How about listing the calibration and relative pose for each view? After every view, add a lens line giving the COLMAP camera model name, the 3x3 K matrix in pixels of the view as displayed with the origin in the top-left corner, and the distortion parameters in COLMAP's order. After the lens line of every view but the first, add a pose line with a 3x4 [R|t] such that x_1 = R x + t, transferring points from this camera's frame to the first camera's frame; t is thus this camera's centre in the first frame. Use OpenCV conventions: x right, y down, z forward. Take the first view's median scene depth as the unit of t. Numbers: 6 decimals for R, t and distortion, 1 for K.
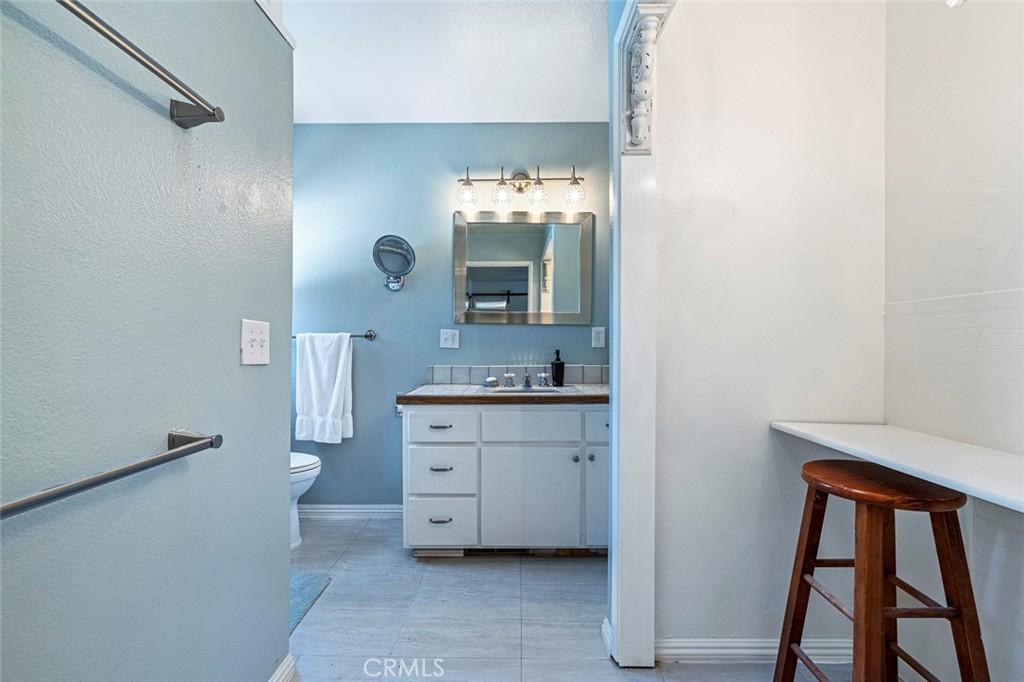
lens RADIAL K [[430.8, 0, 513.7], [0, 430.8, 335.8], [0, 0, 1]] dist [-0.001766, 0.000026]
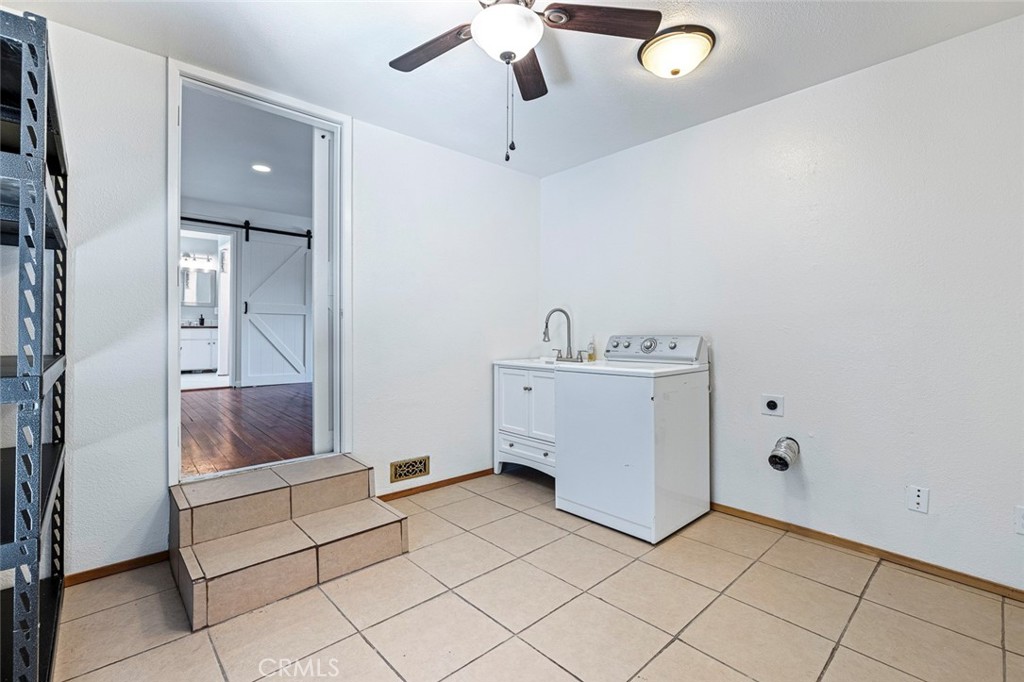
lens RADIAL K [[463.9, 0, 516.8], [0, 463.9, 330.1], [0, 0, 1]] dist [-0.008363, -0.000073]
pose [[0.739412, 0.002835, 0.673247, -0.442547], [-0.009455, 0.999936, 0.006174, 0.099692], [-0.673186, -0.010931, 0.739392, -2.878791]]
